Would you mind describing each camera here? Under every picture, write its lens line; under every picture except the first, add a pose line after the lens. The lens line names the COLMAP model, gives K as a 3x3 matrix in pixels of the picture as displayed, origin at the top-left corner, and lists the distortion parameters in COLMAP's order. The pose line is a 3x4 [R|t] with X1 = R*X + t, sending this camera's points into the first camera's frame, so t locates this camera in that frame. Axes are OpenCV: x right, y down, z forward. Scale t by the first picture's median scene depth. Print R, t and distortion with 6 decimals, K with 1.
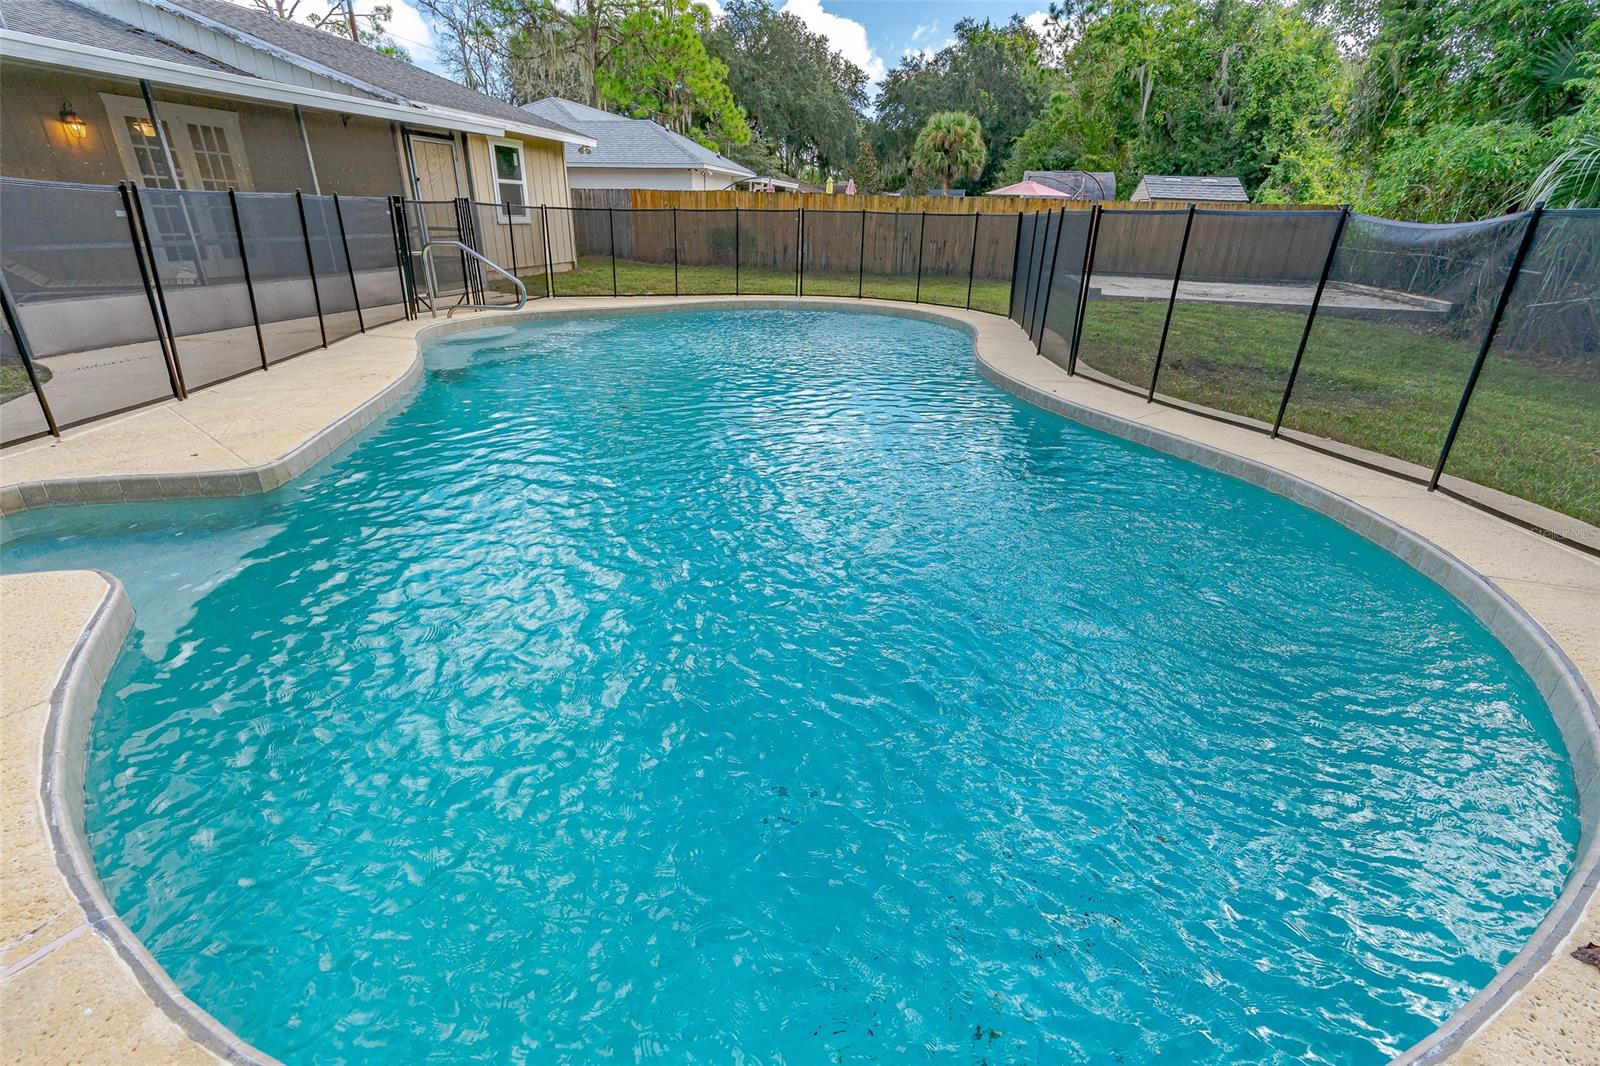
lens RADIAL K [[747.9, 0, 804.2], [0, 747.9, 527.4], [0, 0, 1]] dist [-0.001111, 0.000584]
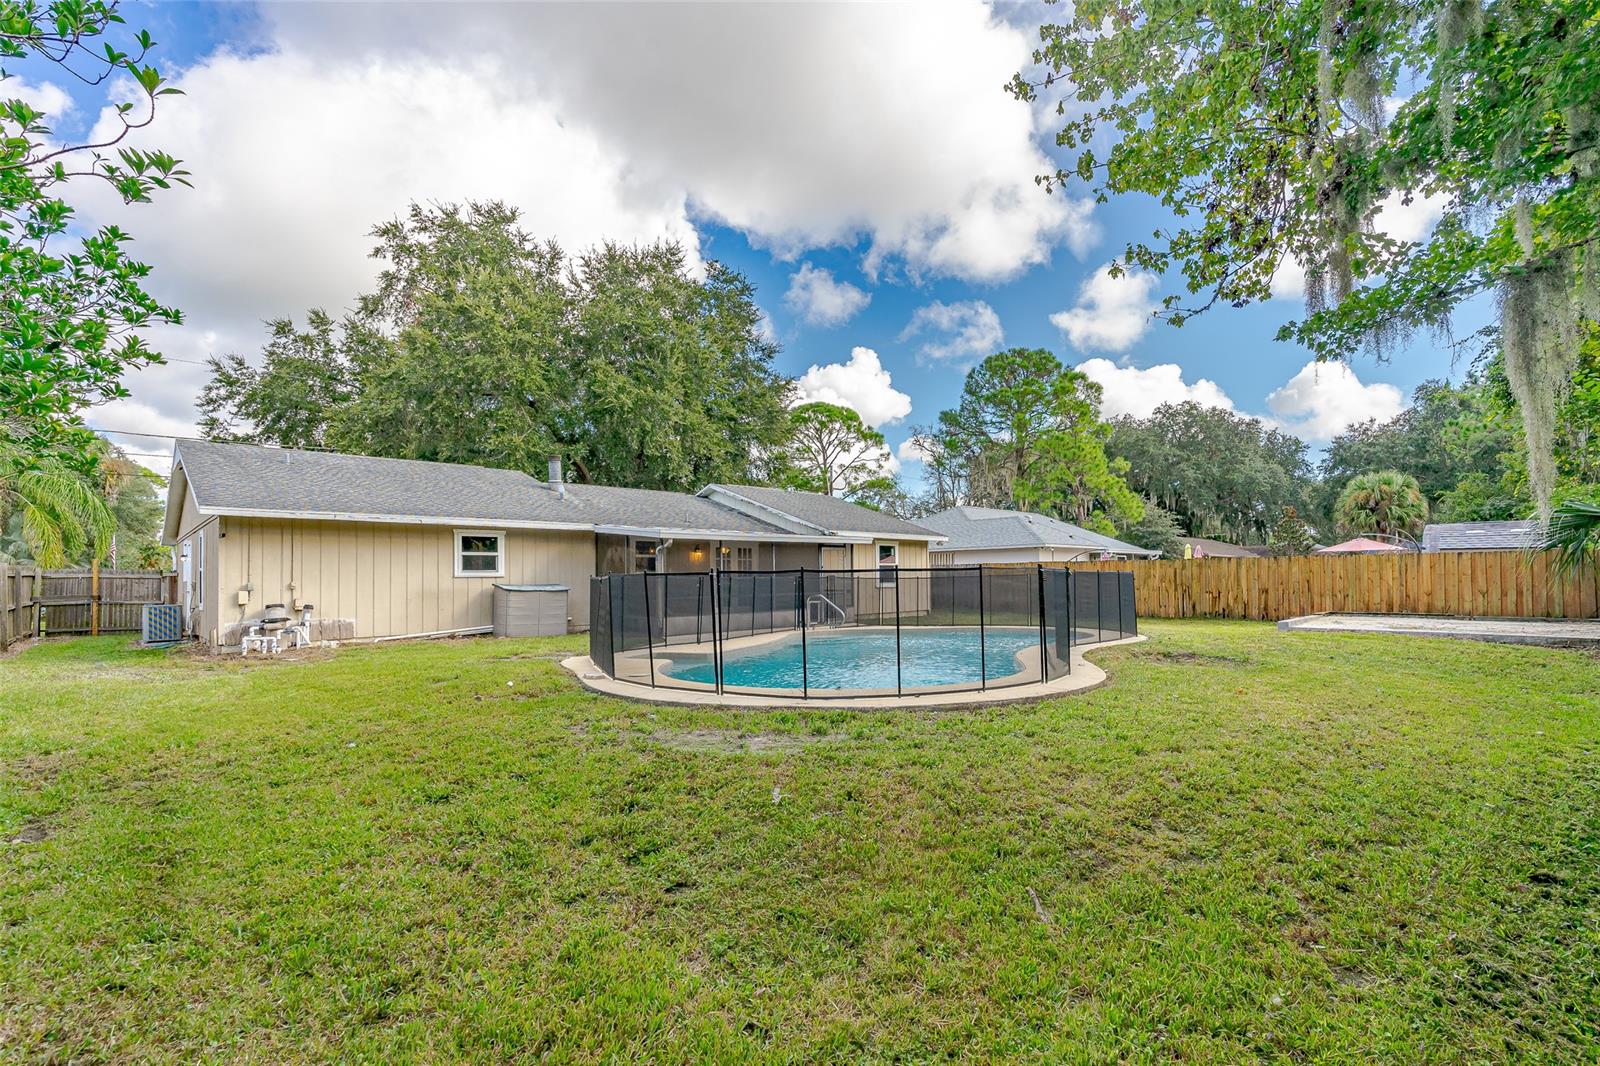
lens RADIAL K [[747.9, 0, 798.5], [0, 747.9, 536.9], [0, 0, 1]] dist [-0.001111, 0.000584]
pose [[0.827458, -0.064946, -0.557759, 0.138402], [-0.186645, 0.905002, -0.382275, 0.058846], [0.529601, 0.420420, 0.736730, -0.135338]]
